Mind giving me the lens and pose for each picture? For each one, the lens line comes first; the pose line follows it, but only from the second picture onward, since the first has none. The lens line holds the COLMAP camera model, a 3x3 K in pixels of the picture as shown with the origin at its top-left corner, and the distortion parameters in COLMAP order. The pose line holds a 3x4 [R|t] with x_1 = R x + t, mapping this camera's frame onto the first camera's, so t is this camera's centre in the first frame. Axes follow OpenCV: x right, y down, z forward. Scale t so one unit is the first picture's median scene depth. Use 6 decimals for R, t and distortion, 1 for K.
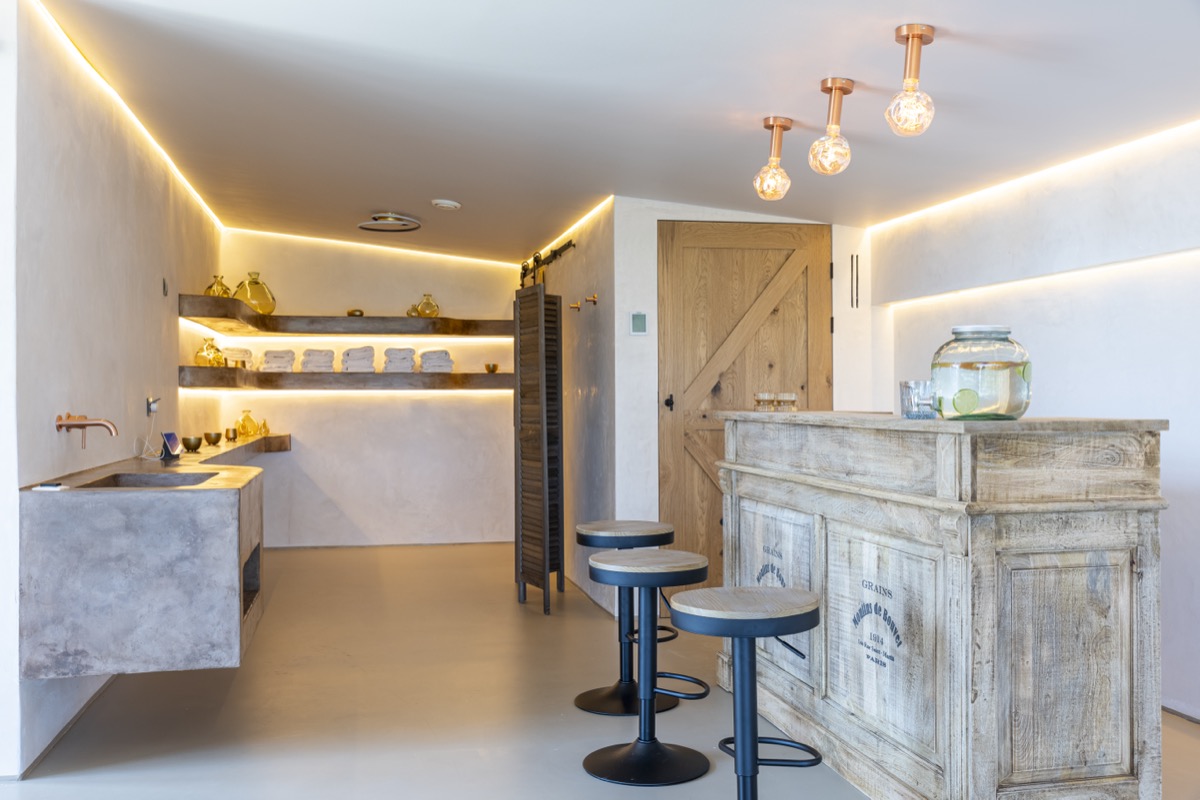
lens RADIAL K [[1116.0, 0, 600.3], [0, 1116.0, 400.3], [0, 0, 1]] dist [-0.017024, 0.000000]
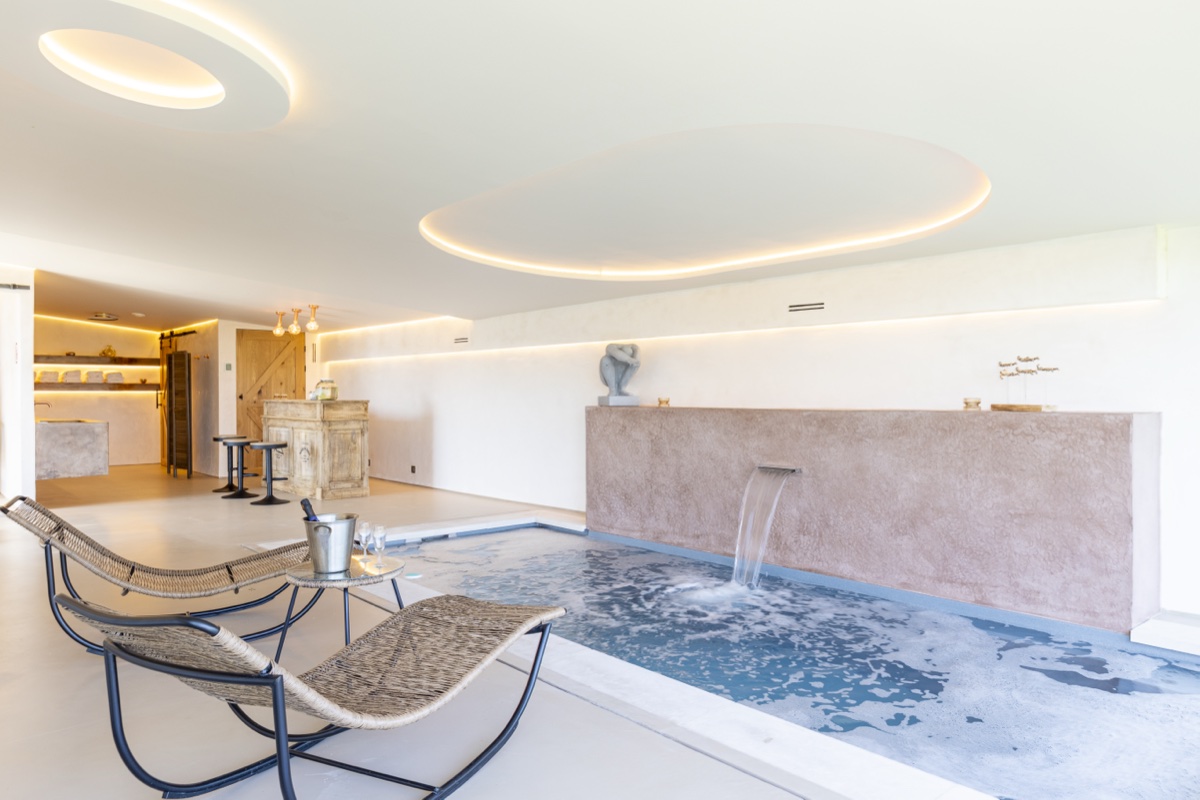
lens RADIAL K [[818.9, 0, 601.7], [0, 818.9, 397.6], [0, 0, 1]] dist [0.000430, 0.002245]
pose [[0.874665, 0.000039, 0.484728, -0.172071], [-0.000434, 1.000000, 0.000703, 0.002266], [-0.484727, -0.000825, 0.874665, -1.471784]]
